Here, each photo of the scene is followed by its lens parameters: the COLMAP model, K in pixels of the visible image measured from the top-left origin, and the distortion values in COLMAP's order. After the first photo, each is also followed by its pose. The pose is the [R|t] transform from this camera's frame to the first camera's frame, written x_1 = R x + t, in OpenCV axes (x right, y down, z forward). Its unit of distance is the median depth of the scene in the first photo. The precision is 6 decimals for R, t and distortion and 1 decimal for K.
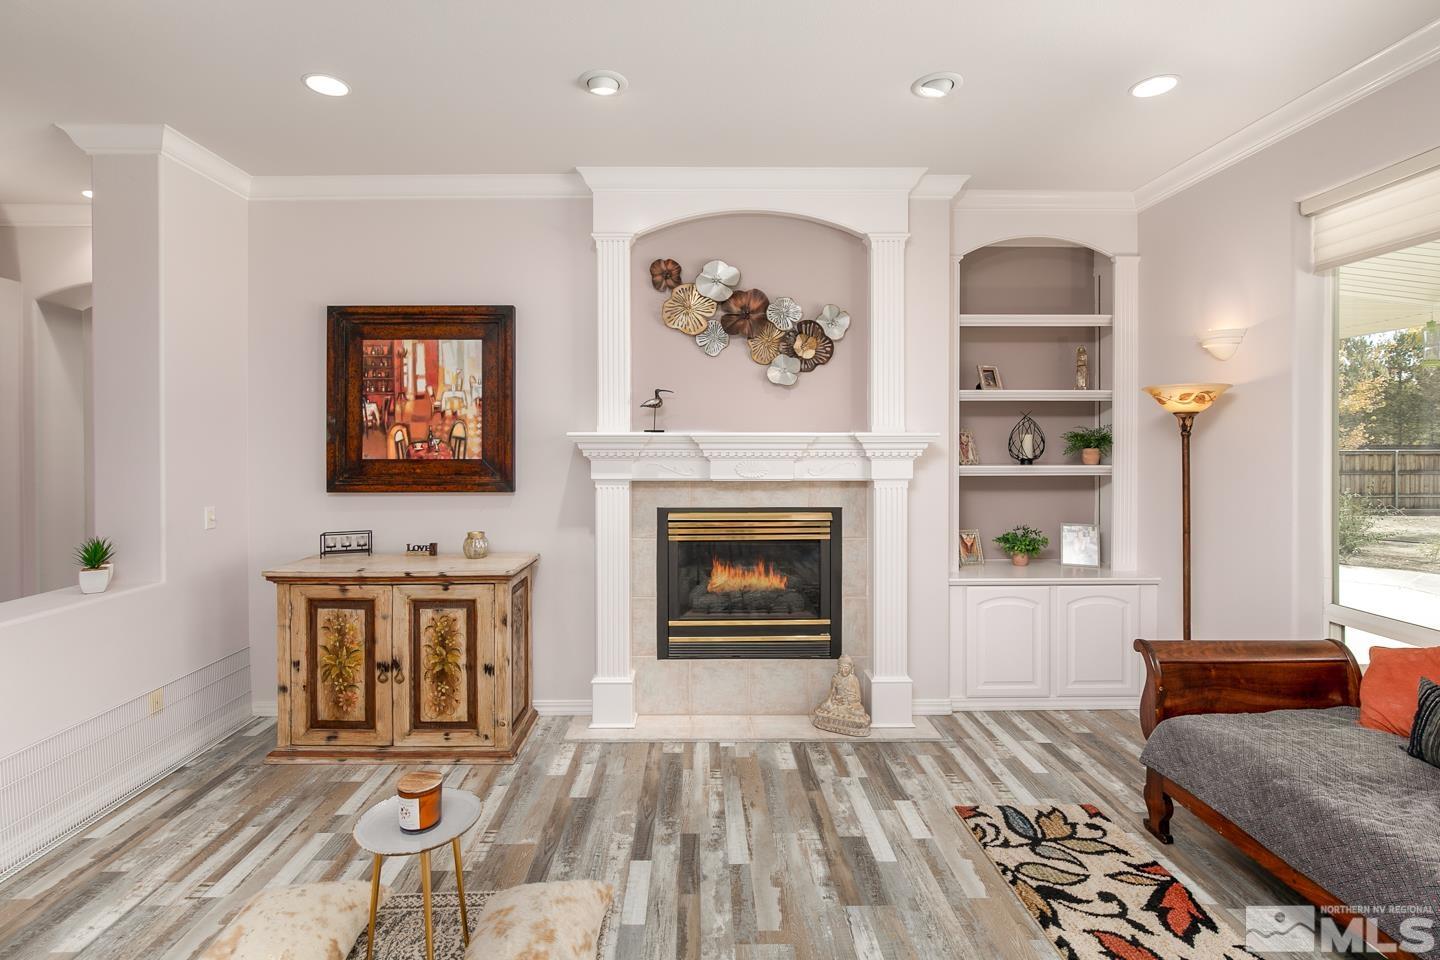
lens RADIAL K [[702.6, 0, 722.8], [0, 702.6, 443.5], [0, 0, 1]] dist [-0.010675, -0.000459]
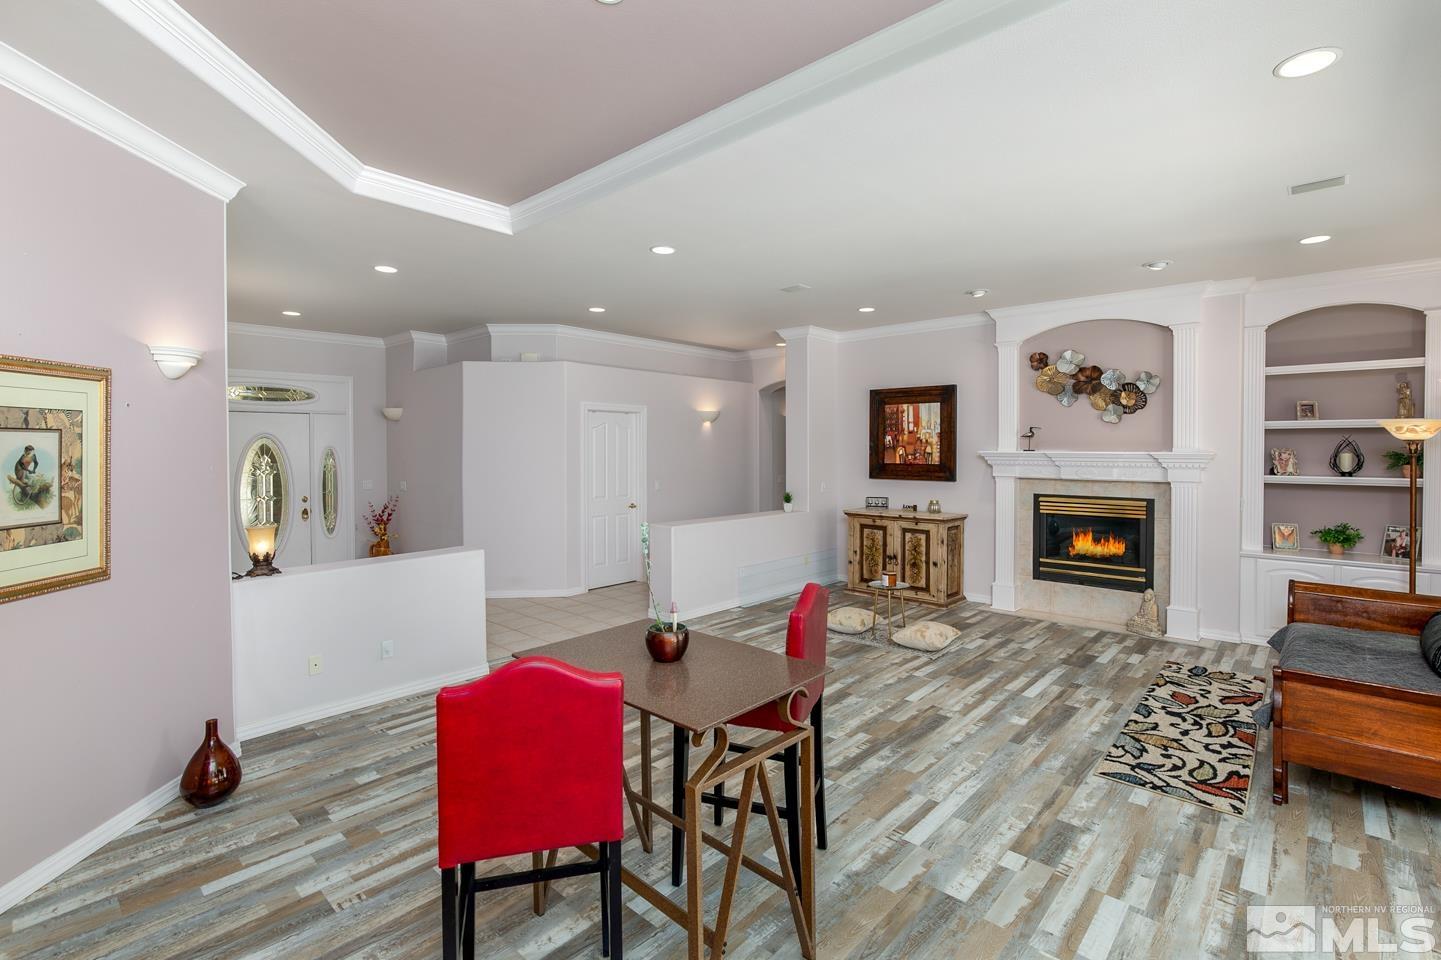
lens RADIAL K [[703.1, 0, 723.3], [0, 703.1, 443.5], [0, 0, 1]] dist [-0.010675, -0.000459]
pose [[0.734408, -0.000797, -0.678708, 0.542353], [-0.005625, 0.999958, -0.007261, -0.017490], [0.678685, 0.009150, 0.734372, -0.844838]]
